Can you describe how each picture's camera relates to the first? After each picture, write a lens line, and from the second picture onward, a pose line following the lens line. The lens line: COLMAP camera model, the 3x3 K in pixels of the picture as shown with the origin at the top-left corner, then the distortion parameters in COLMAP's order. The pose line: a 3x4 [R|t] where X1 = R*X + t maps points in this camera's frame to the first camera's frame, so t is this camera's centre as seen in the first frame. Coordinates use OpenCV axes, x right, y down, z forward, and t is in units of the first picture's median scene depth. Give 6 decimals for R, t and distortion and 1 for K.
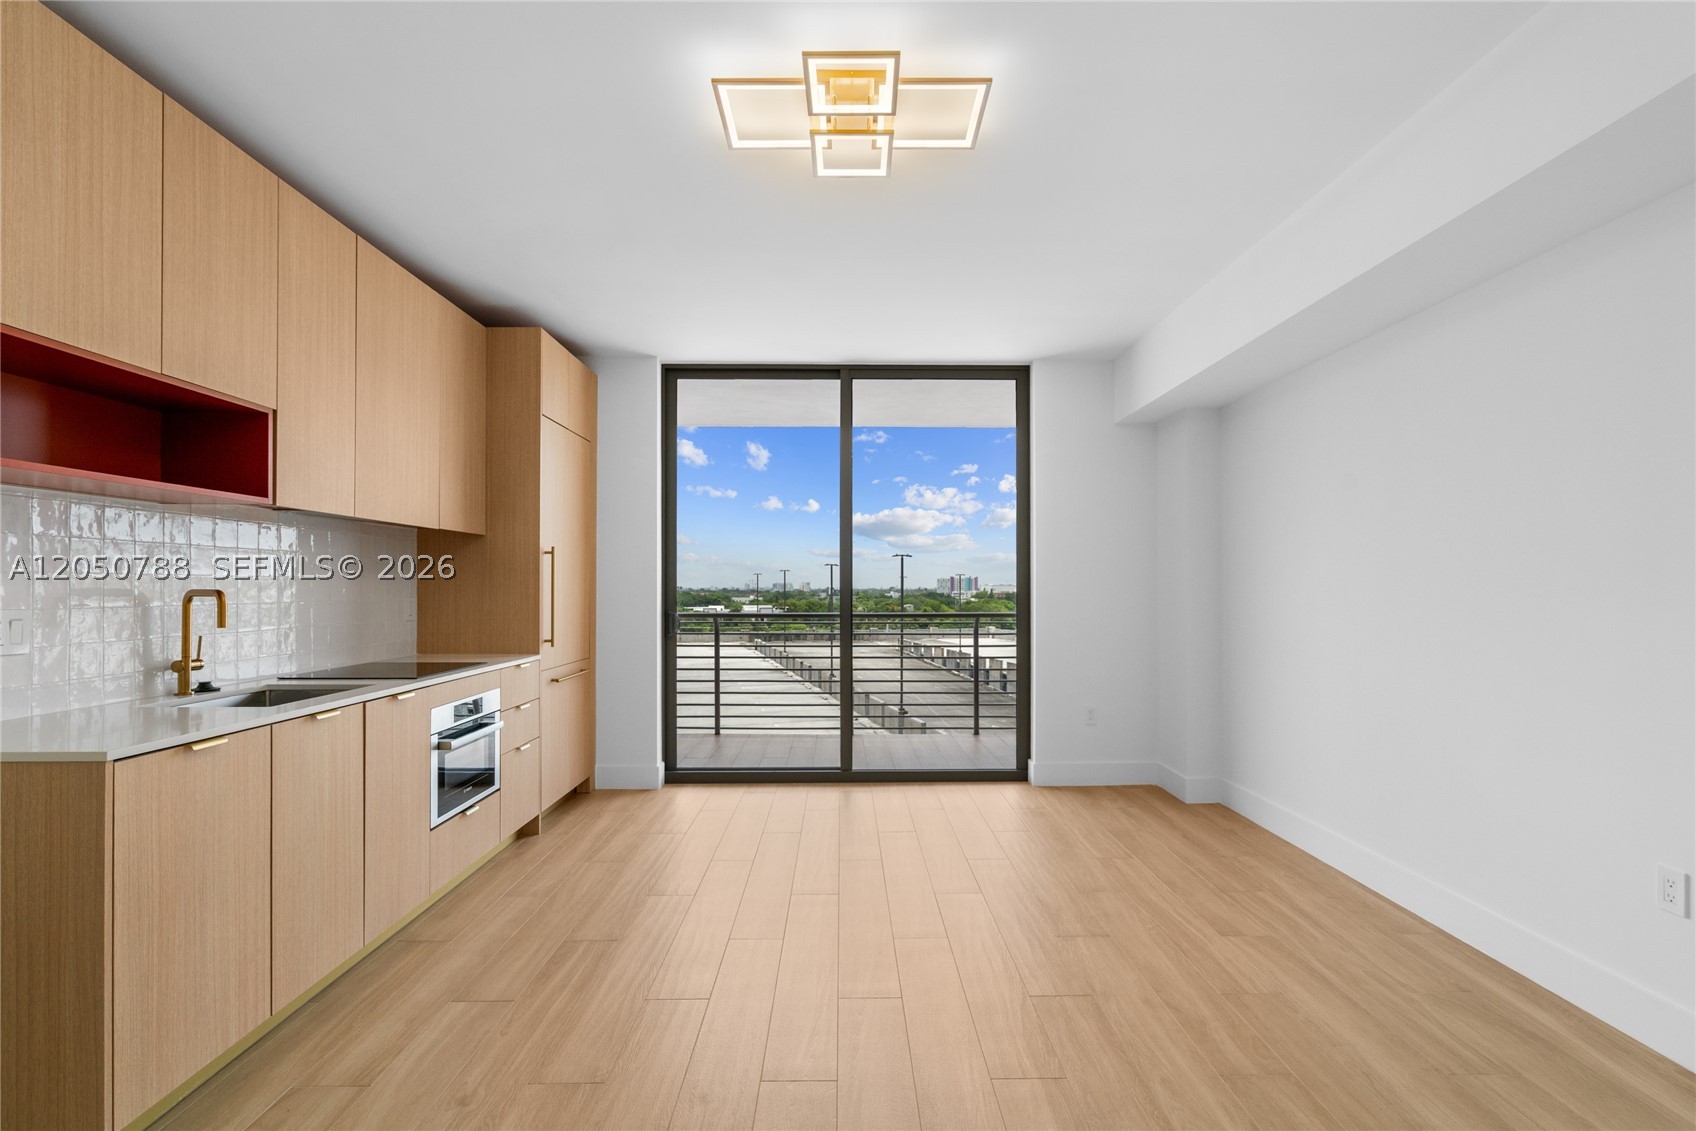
lens RADIAL K [[773.0, 0, 850.2], [0, 773.0, 581.1], [0, 0, 1]] dist [-0.009057, 0.003456]
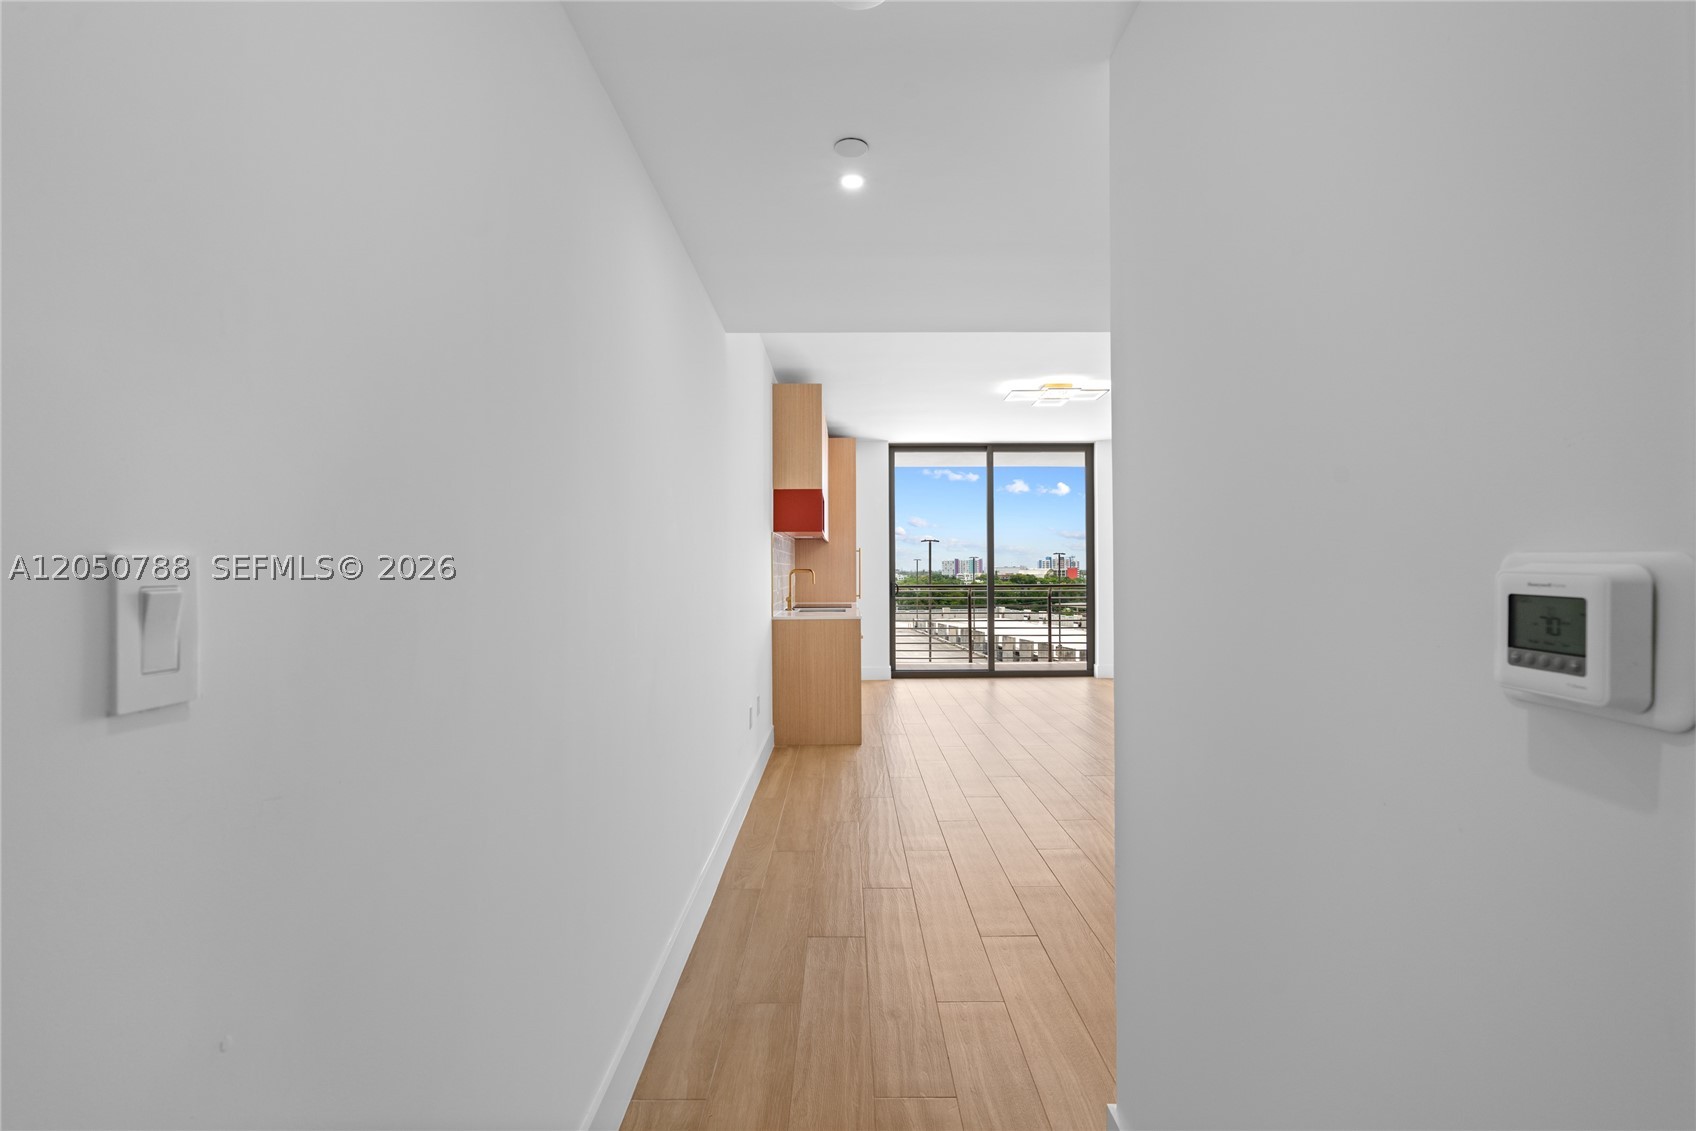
lens RADIAL K [[773.0, 0, 836.4], [0, 773.0, 569.8], [0, 0, 1]] dist [-0.009057, 0.003456]
pose [[0.999770, -0.003743, -0.021130, -0.409301], [0.003911, 0.999961, 0.007904, -0.005848], [0.021099, -0.007985, 0.999745, -1.002346]]
